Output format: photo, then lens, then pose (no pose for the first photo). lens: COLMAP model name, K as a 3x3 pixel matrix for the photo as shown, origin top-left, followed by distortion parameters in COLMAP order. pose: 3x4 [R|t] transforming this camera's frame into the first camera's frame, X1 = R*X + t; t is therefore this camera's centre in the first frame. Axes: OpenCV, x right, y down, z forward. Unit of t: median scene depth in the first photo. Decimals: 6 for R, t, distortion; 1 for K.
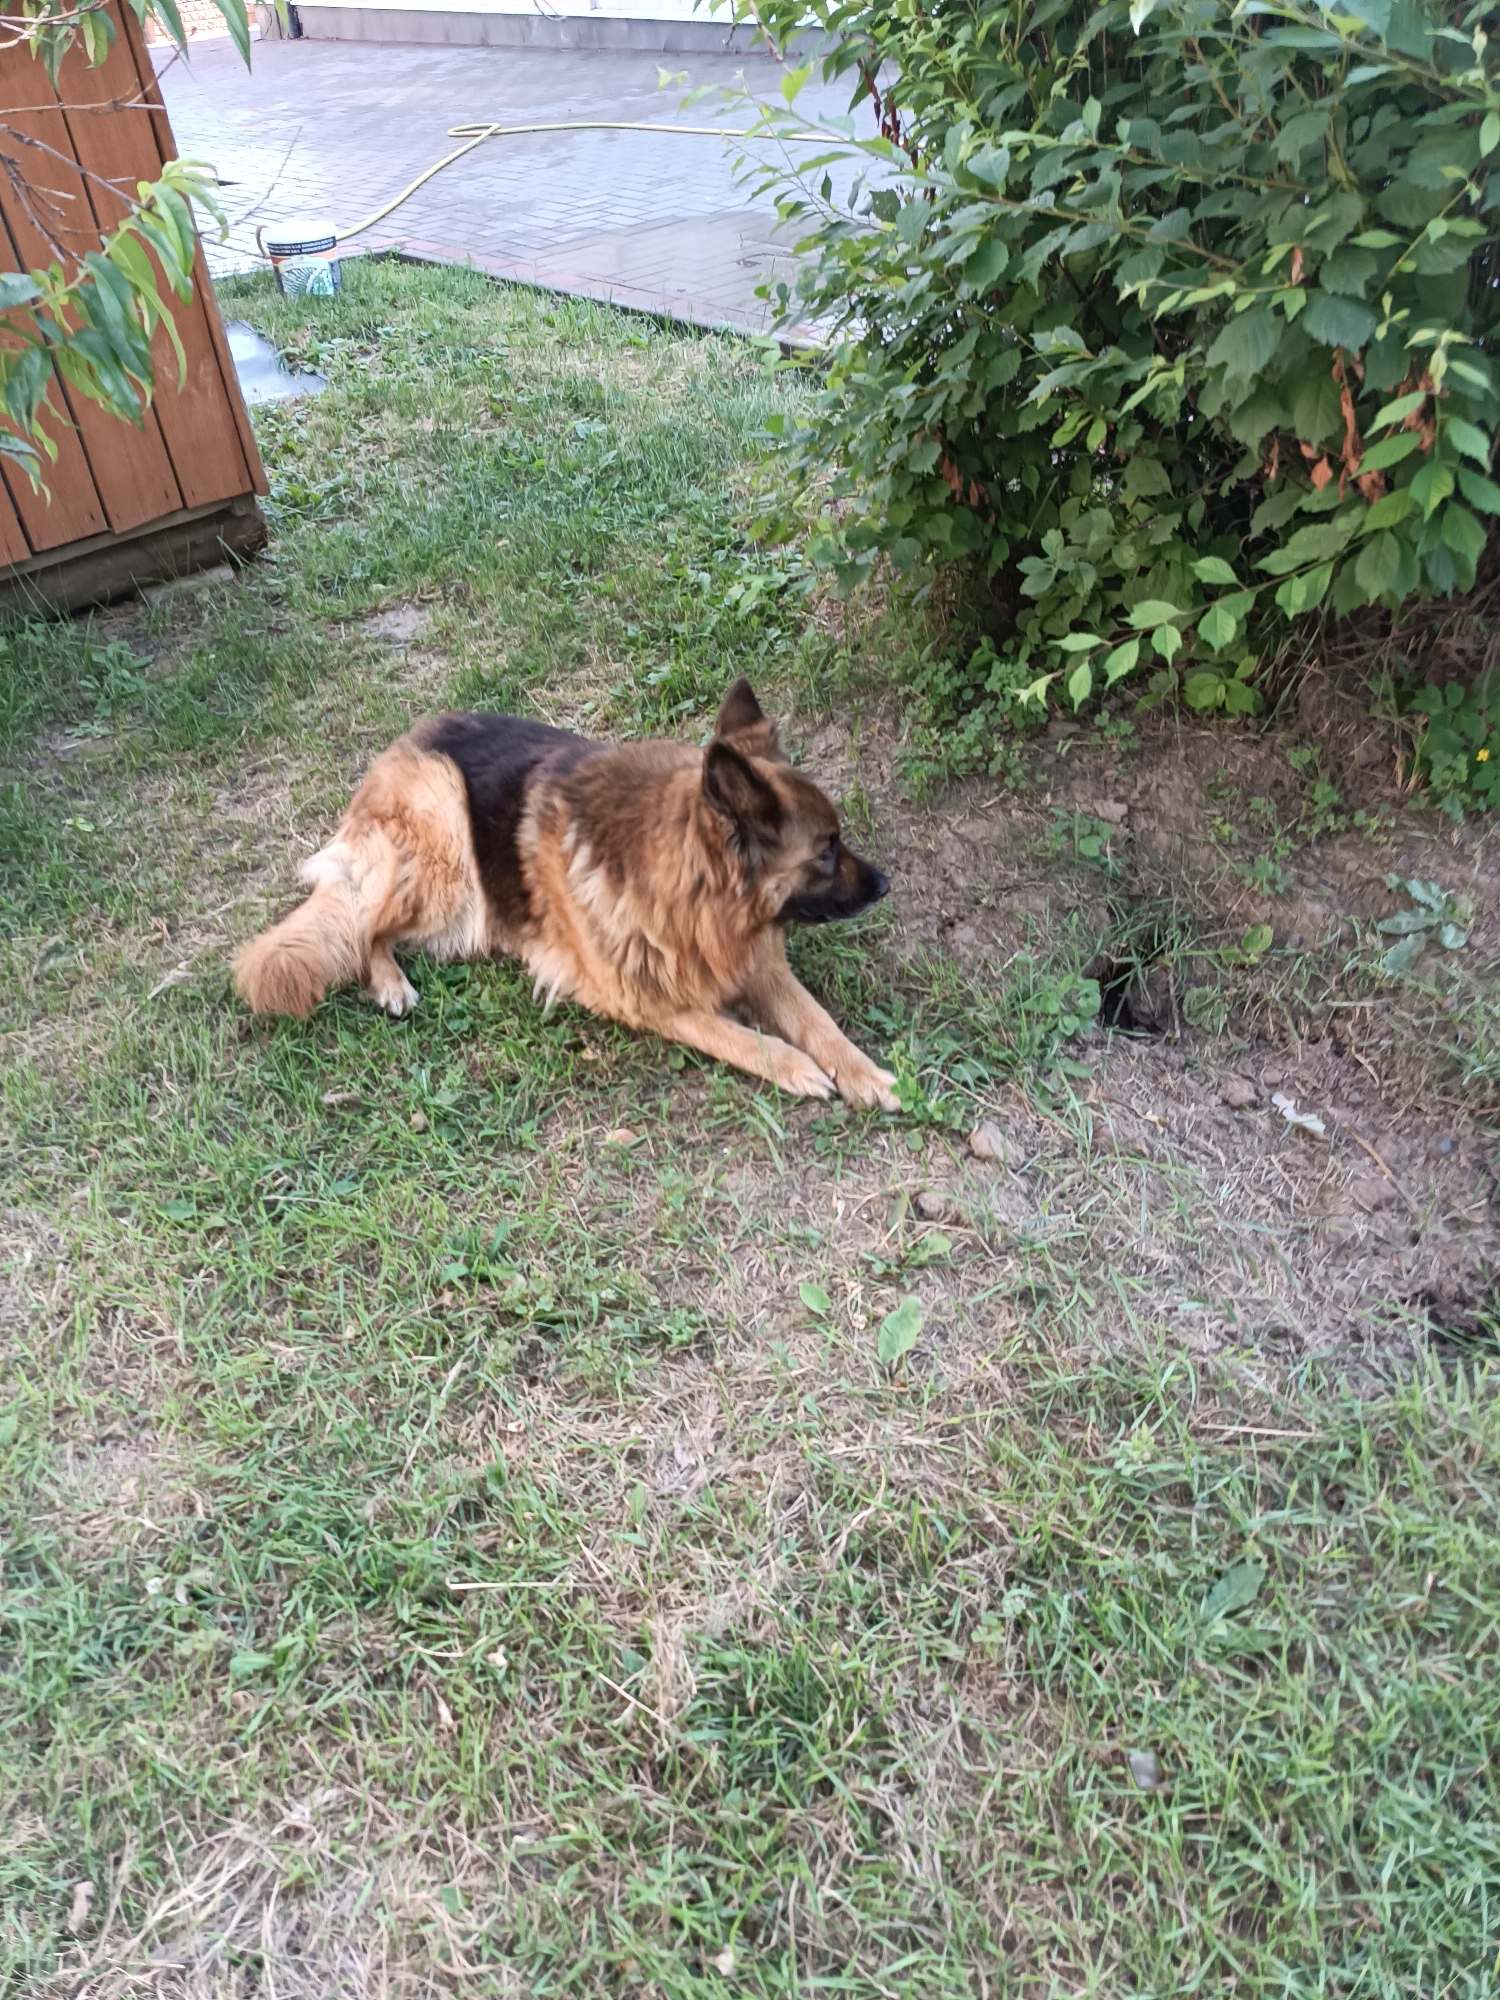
lens RADIAL K [[1466.4, 0, 750.0], [0, 1466.4, 1000.0], [0, 0, 1]] dist [0.037436, -0.035708]
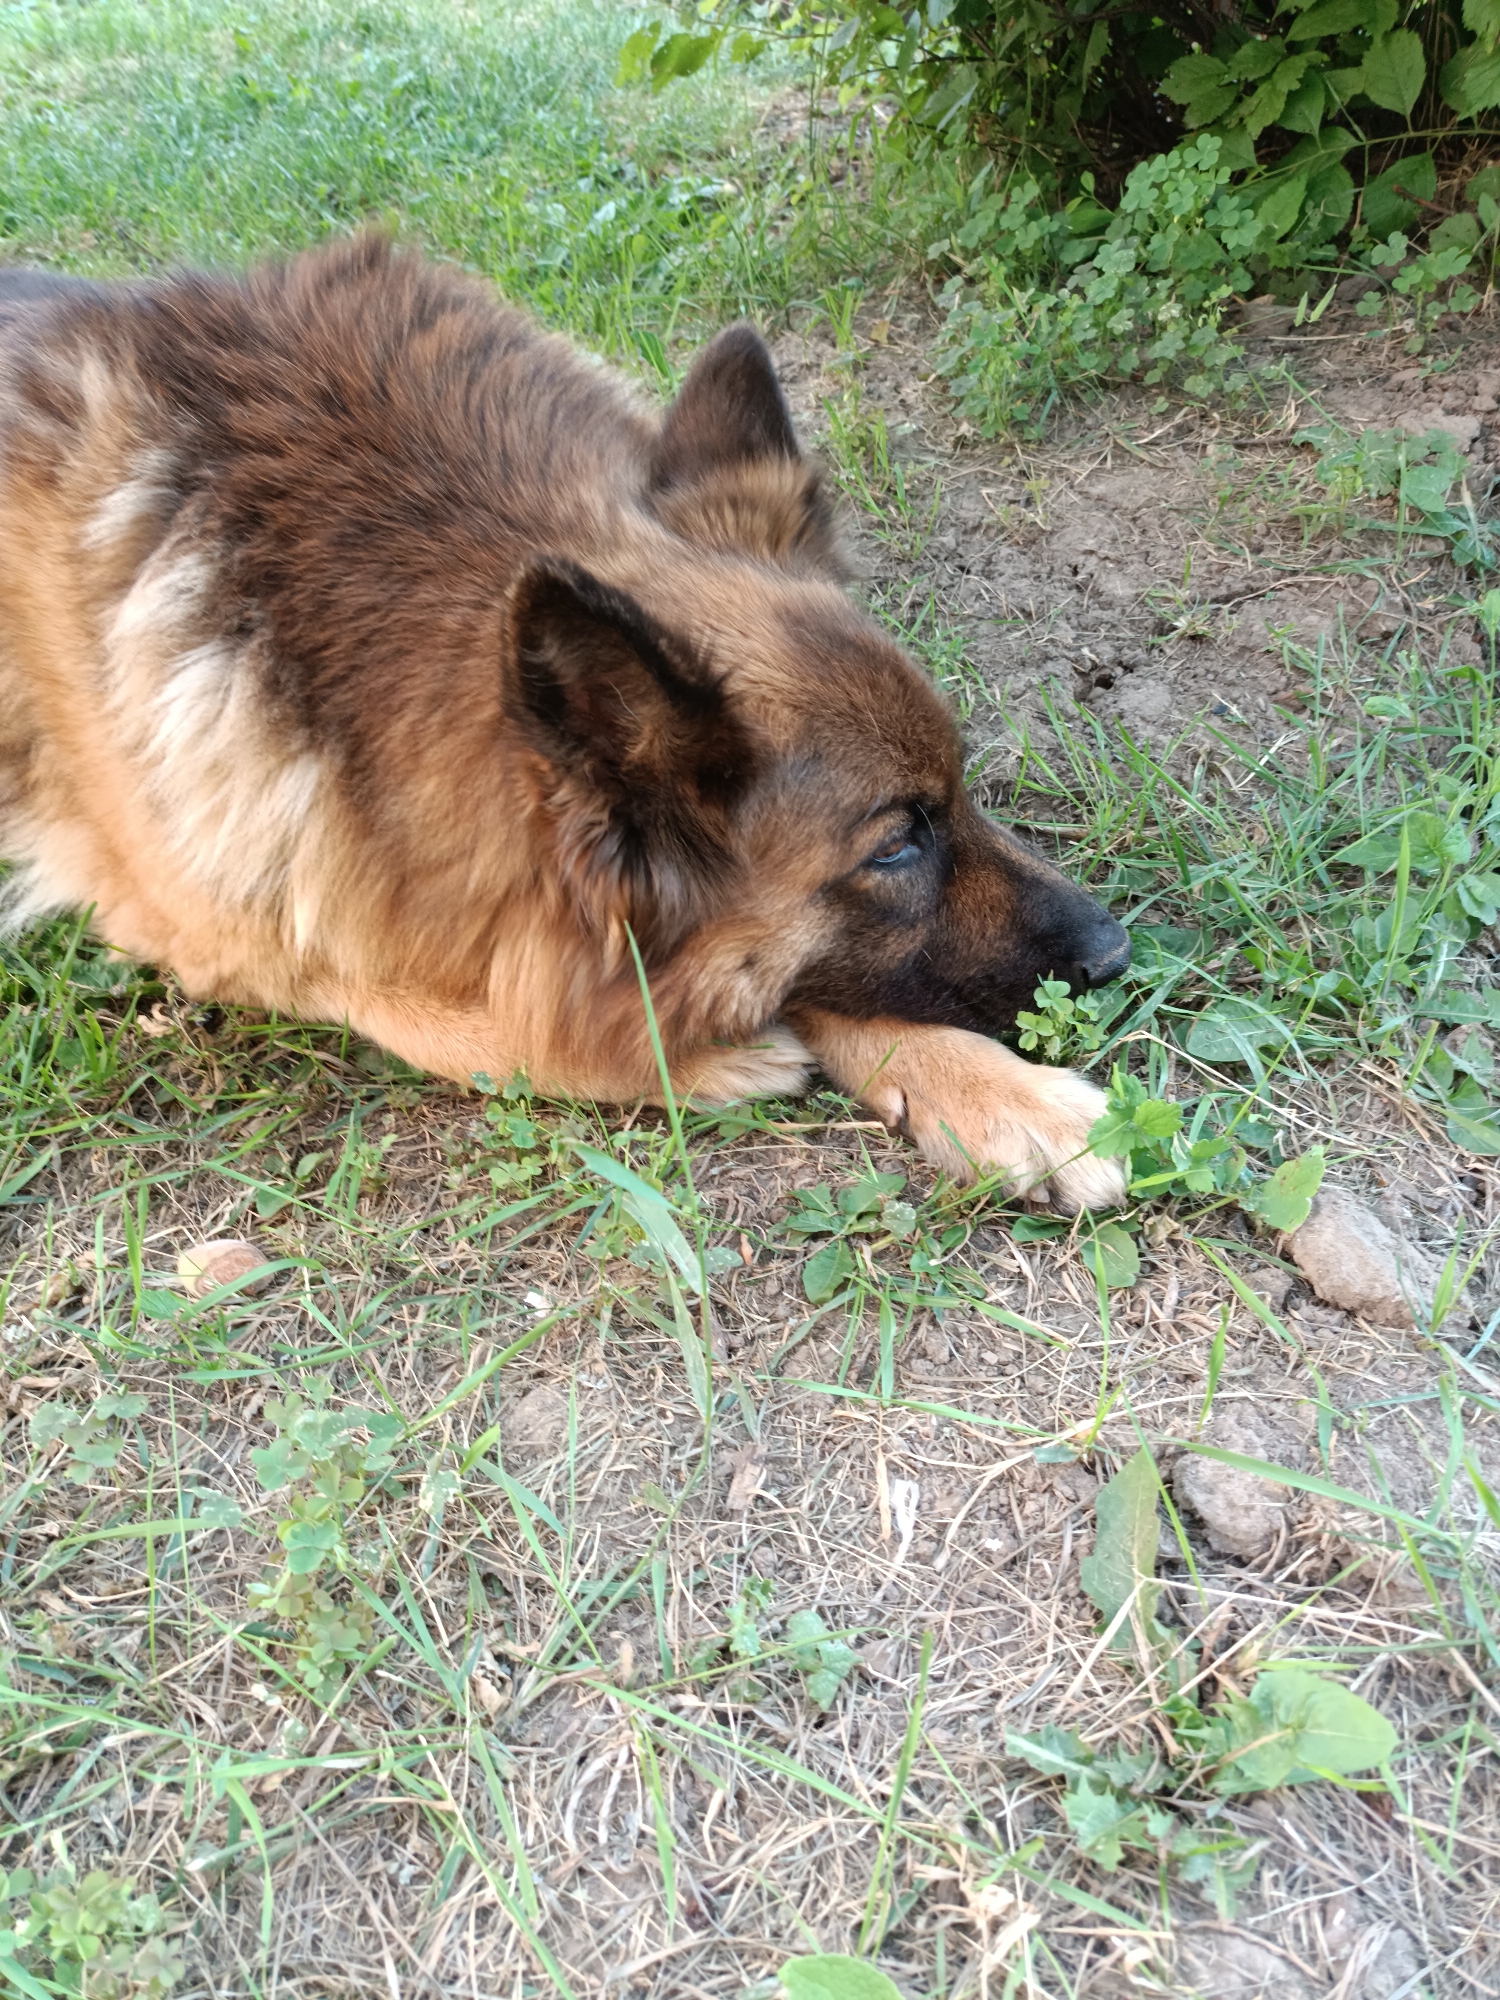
lens RADIAL K [[1466.4, 0, 750.0], [0, 1466.4, 1000.0], [0, 0, 1]] dist [0.037436, -0.035708]
pose [[0.998709, -0.033152, 0.038494, 0.021088], [0.032842, 0.999423, 0.008639, 0.033905], [-0.038758, -0.007363, 0.999222, 0.653649]]
